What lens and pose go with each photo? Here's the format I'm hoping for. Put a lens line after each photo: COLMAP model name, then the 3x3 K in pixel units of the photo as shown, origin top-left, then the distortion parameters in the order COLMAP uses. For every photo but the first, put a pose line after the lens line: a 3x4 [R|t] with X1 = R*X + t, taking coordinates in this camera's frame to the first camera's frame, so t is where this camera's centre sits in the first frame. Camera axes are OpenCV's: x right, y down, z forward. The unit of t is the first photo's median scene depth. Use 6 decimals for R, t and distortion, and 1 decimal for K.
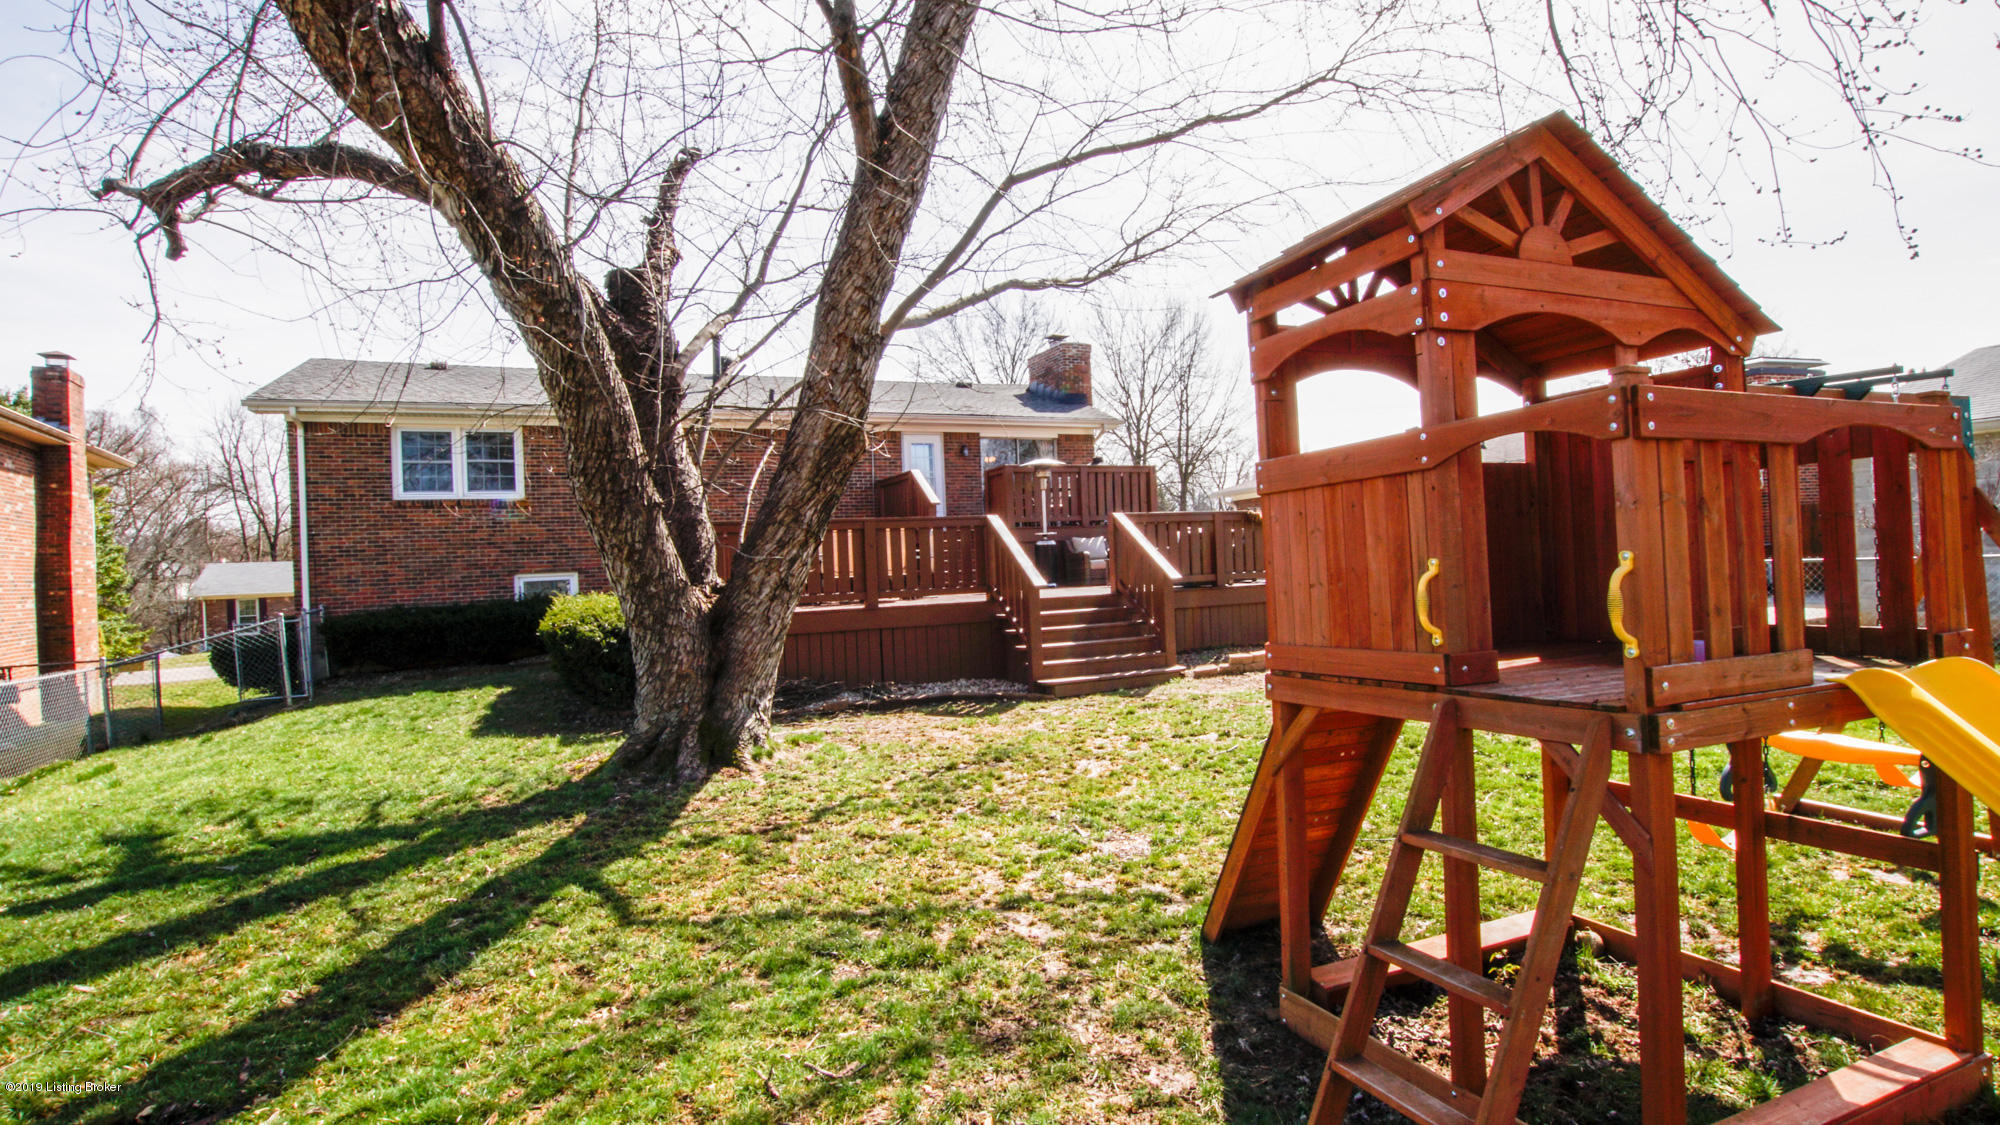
lens RADIAL K [[980.6, 0, 1000.0], [0, 980.6, 562.5], [0, 0, 1]] dist [-0.027593, 0.001084]
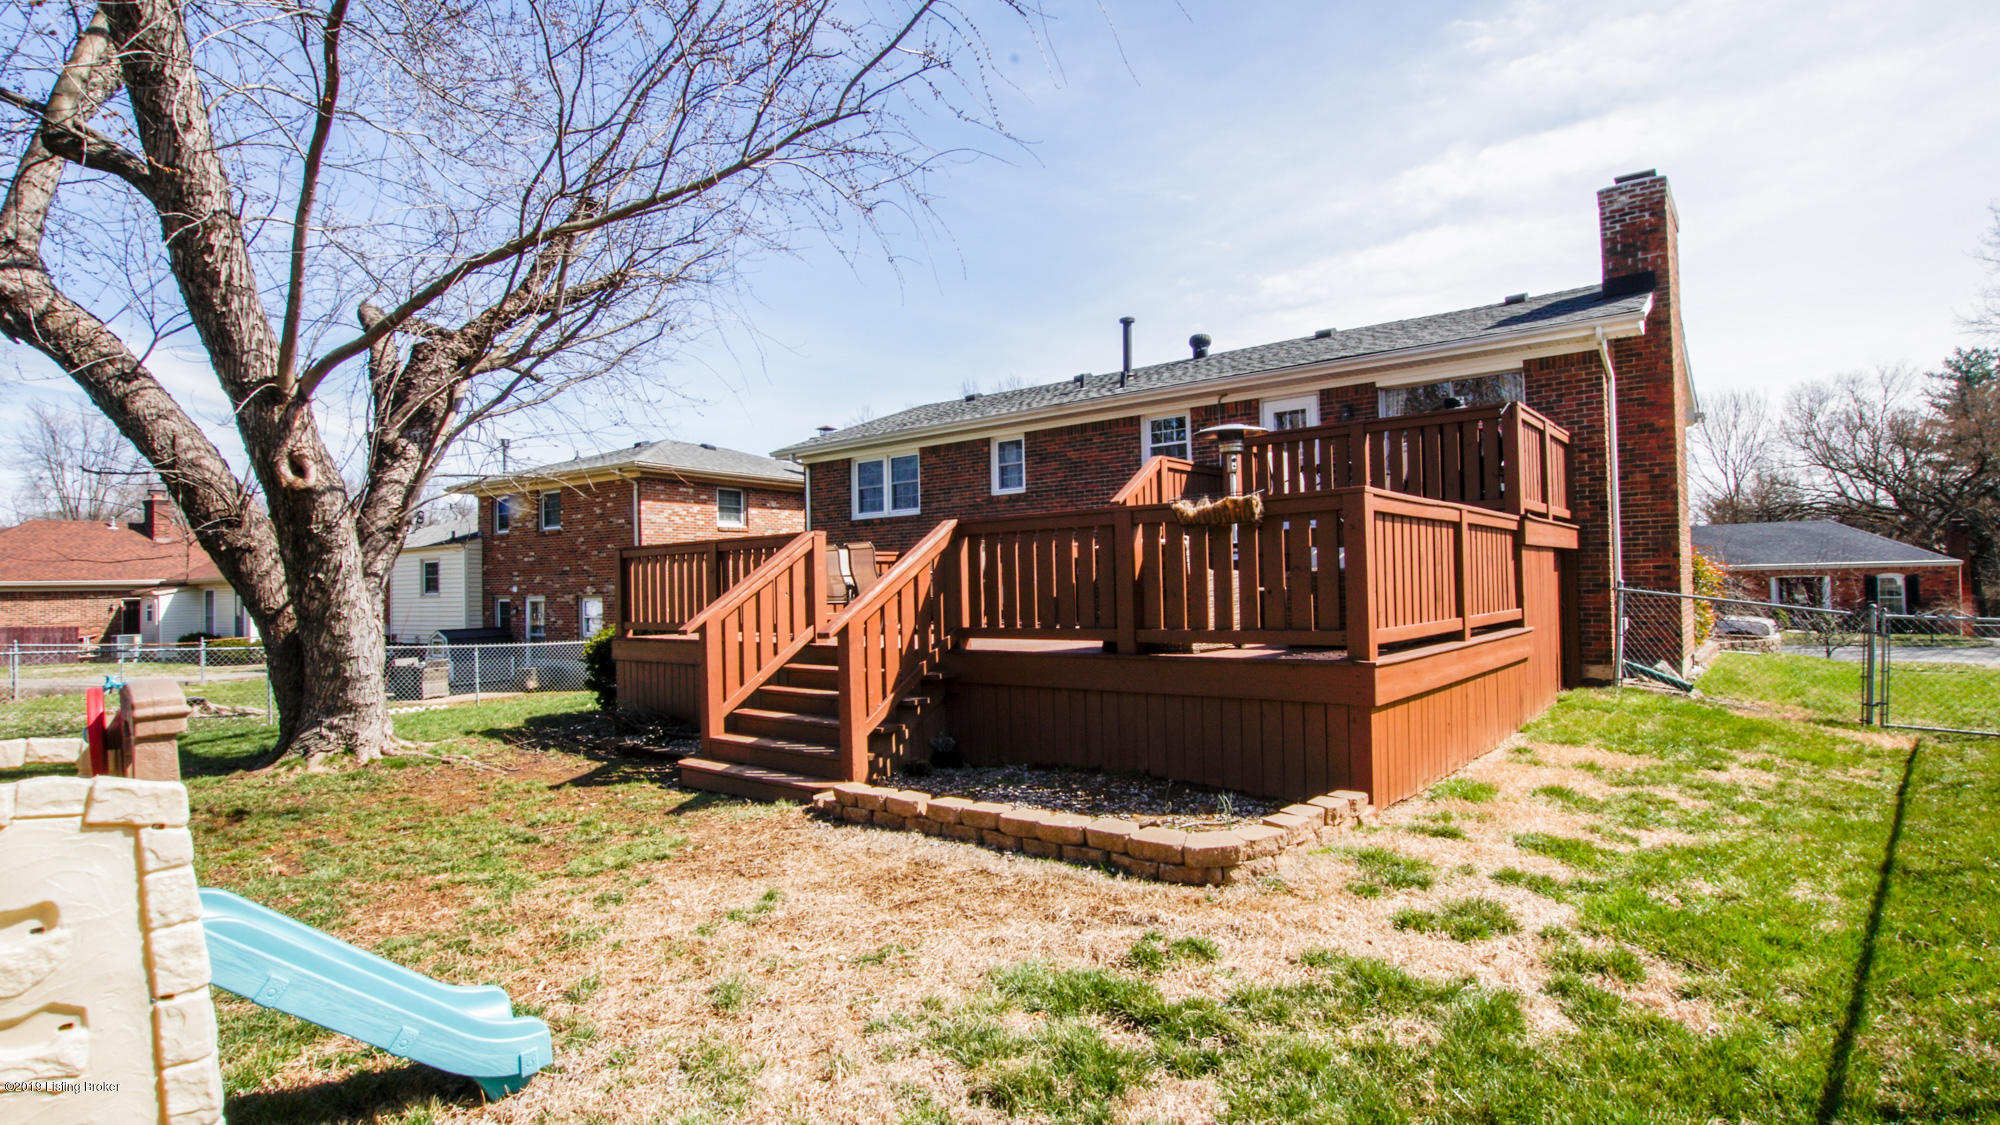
lens RADIAL K [[980.6, 0, 1000.0], [0, 980.6, 562.5], [0, 0, 1]] dist [-0.027593, 0.001084]
pose [[0.431844, 0.012014, -0.901868, 0.529224], [0.009127, 0.999802, 0.017689, -0.026710], [0.901902, -0.015870, 0.431649, 0.547249]]
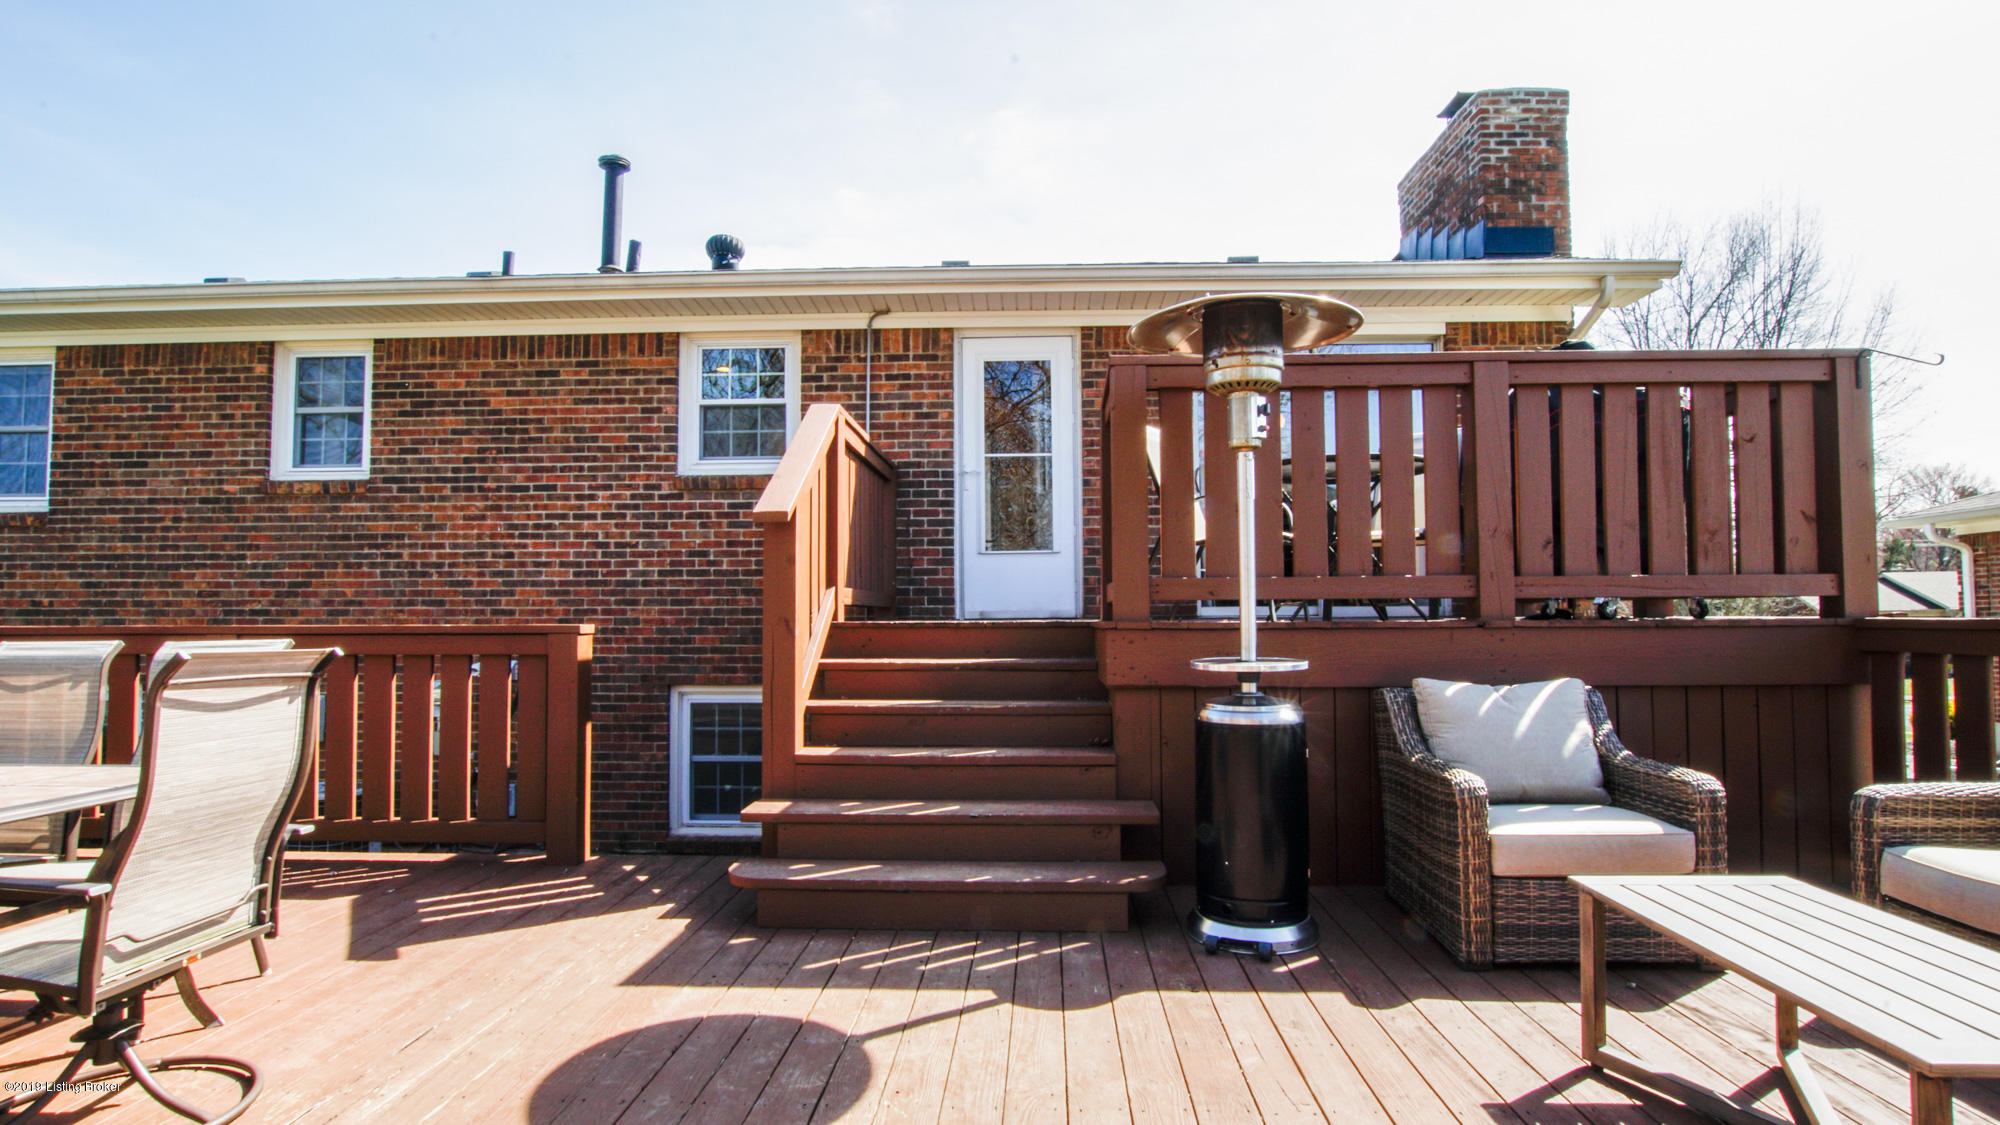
lens RADIAL K [[980.6, 0, 1000.0], [0, 980.6, 562.5], [0, 0, 1]] dist [-0.027593, 0.001084]
pose [[0.890947, 0.019914, -0.453671, 0.089257], [-0.030278, 0.999420, -0.015593, -0.045183], [0.453097, 0.027629, 0.891033, 0.746714]]
